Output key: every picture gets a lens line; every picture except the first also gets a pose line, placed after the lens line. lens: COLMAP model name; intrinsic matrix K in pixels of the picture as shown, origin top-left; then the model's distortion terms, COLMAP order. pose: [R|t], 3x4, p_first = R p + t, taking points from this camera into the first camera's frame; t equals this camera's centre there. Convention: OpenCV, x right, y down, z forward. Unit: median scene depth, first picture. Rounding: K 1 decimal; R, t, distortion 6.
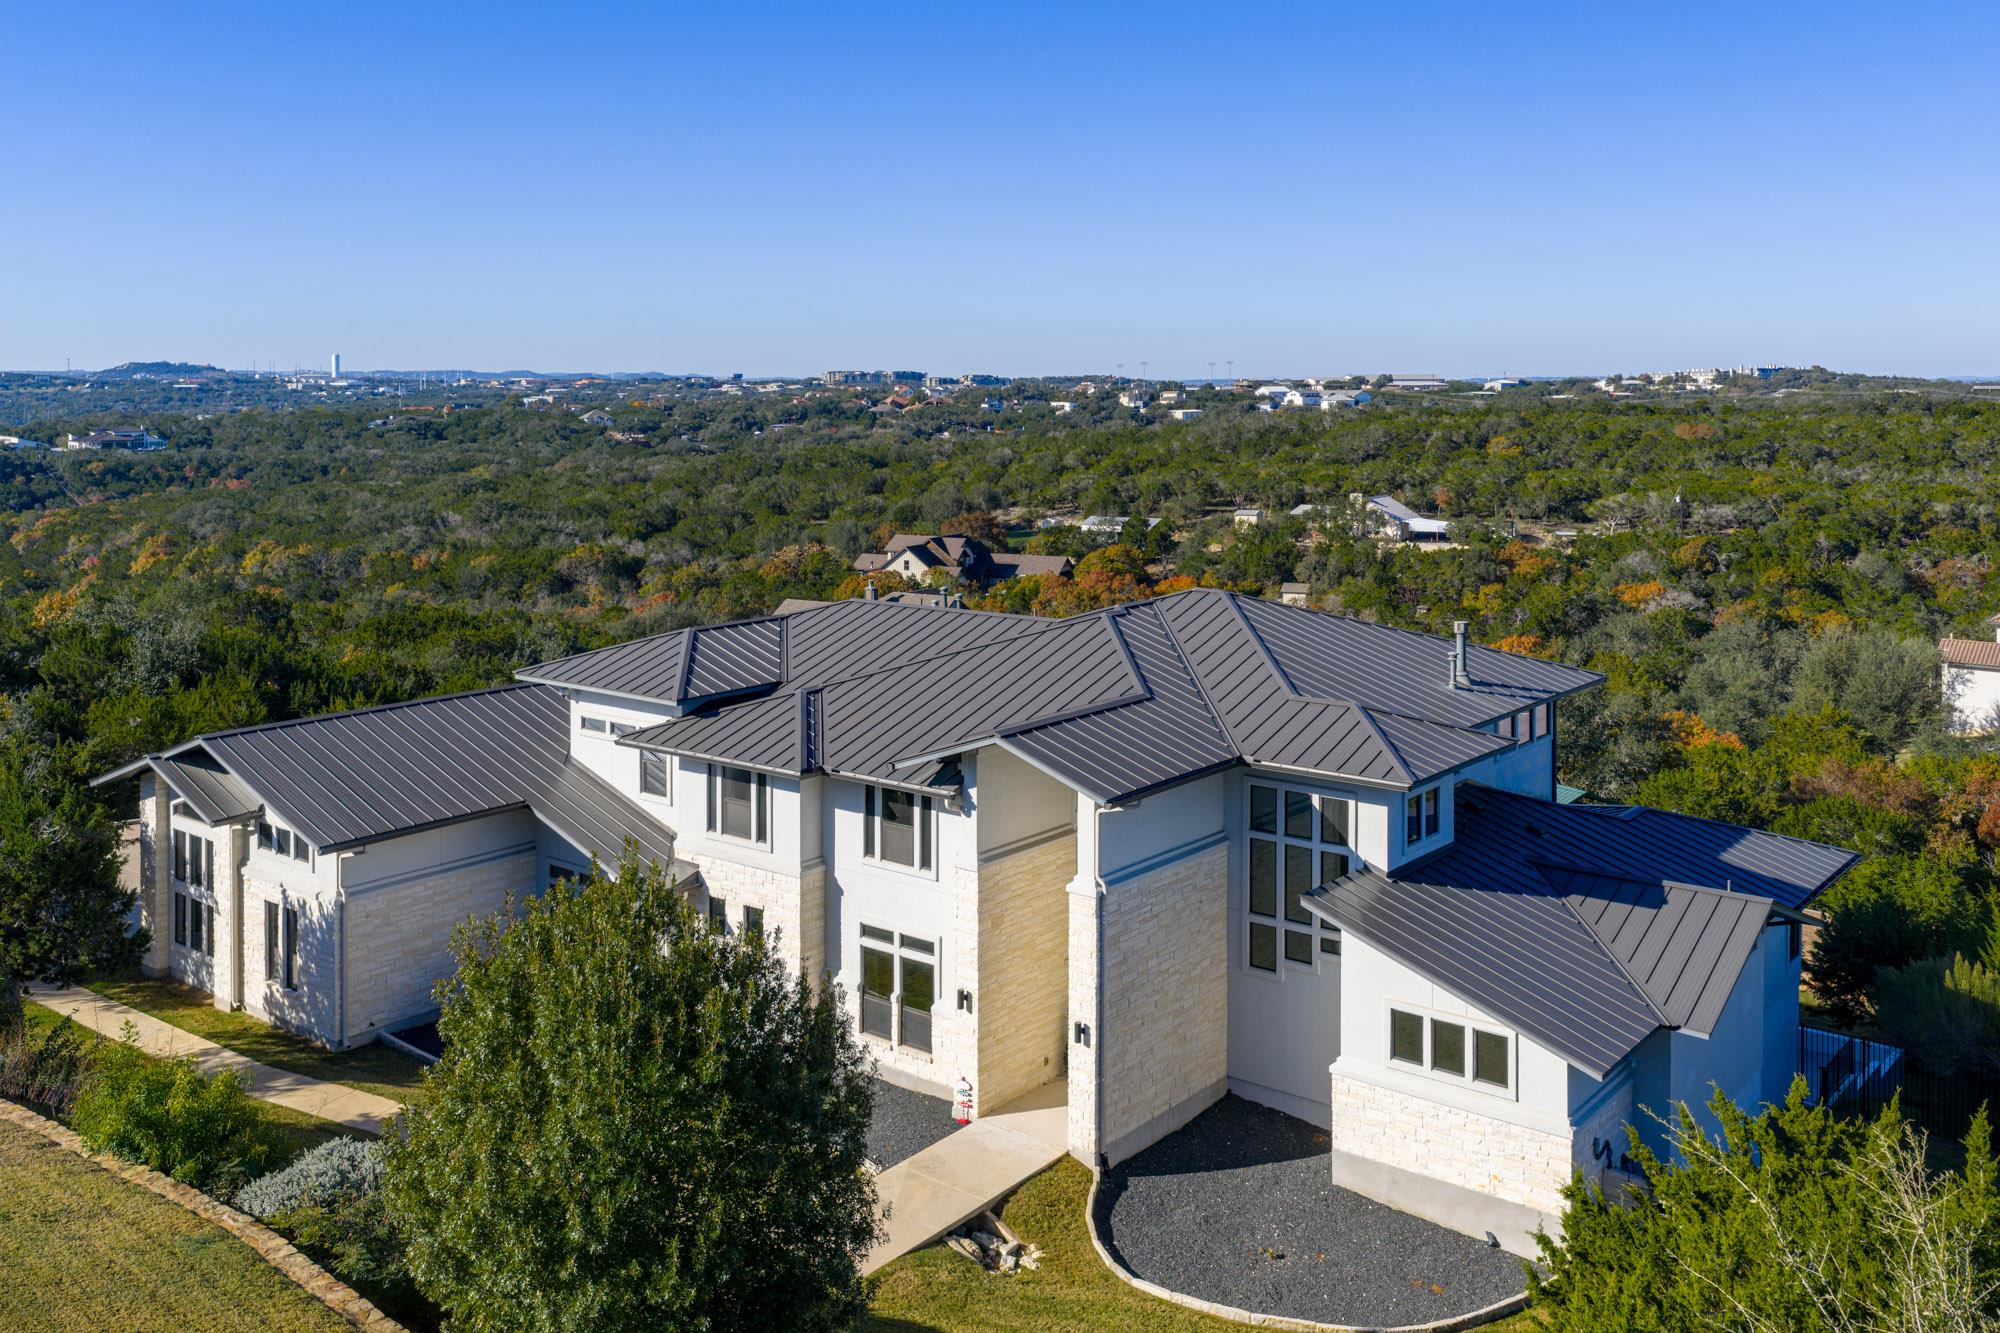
lens RADIAL K [[1653.9, 0, 953.7], [0, 1653.9, 665.0], [0, 0, 1]] dist [0.037988, -0.080530]
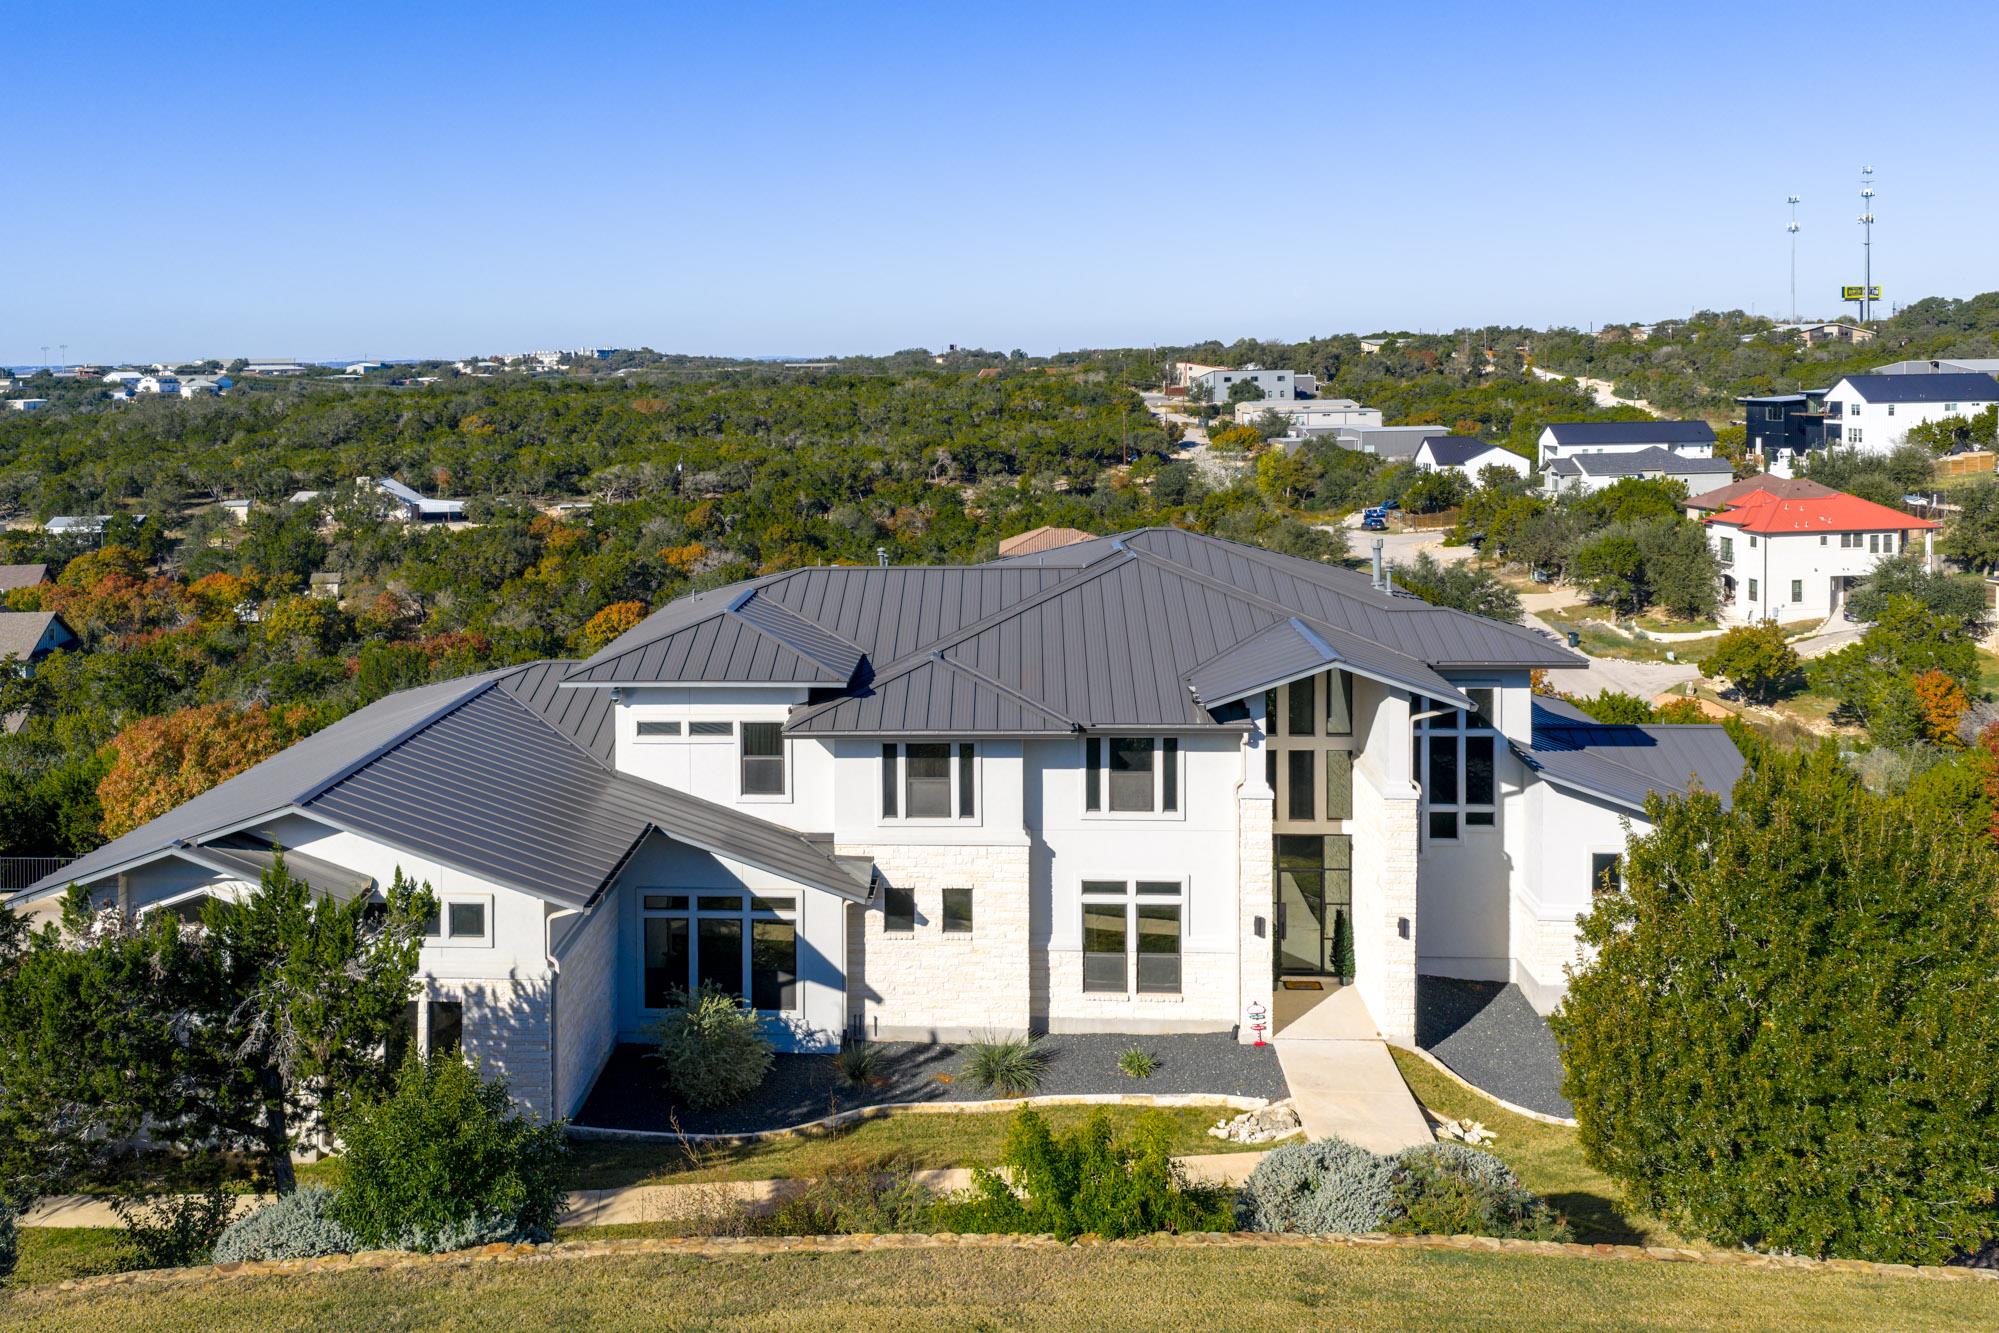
lens RADIAL K [[1653.1, 0, 953.2], [0, 1653.1, 665.0], [0, 0, 1]] dist [0.037988, -0.080530]
pose [[0.831342, -0.111000, 0.544564, -0.599533], [0.104399, 0.993599, 0.043151, -0.019251], [-0.545868, 0.020979, 0.837608, 0.209285]]
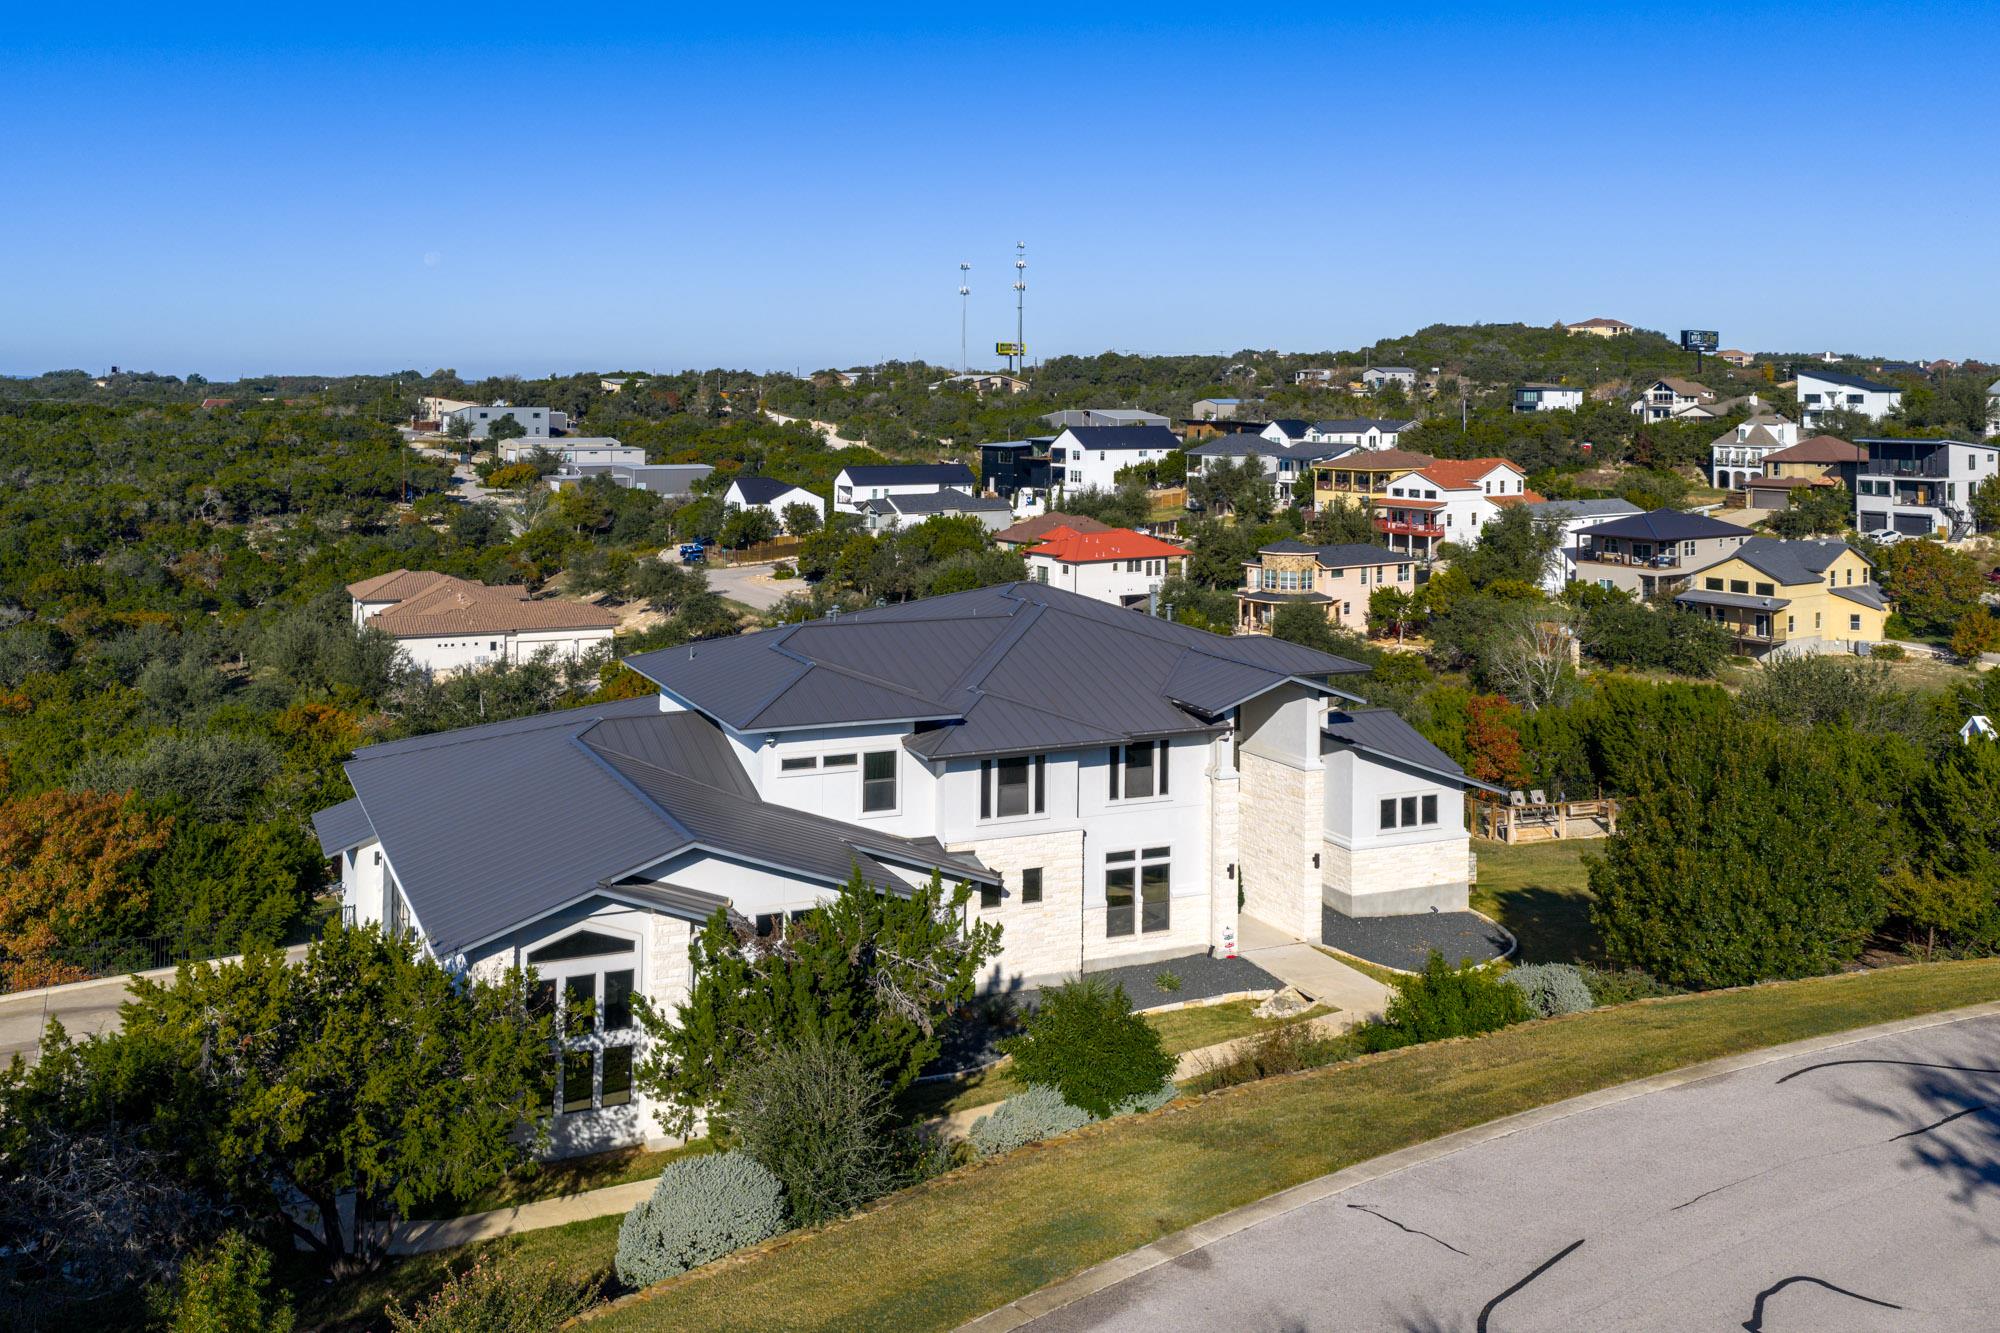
lens RADIAL K [[1653.9, 0, 953.7], [0, 1653.9, 665.0], [0, 0, 1]] dist [0.037988, -0.080530]
pose [[0.482987, -0.136991, 0.864845, -1.136674], [0.133425, 0.987666, 0.081933, -0.103588], [-0.865402, 0.075819, 0.495308, 0.427521]]
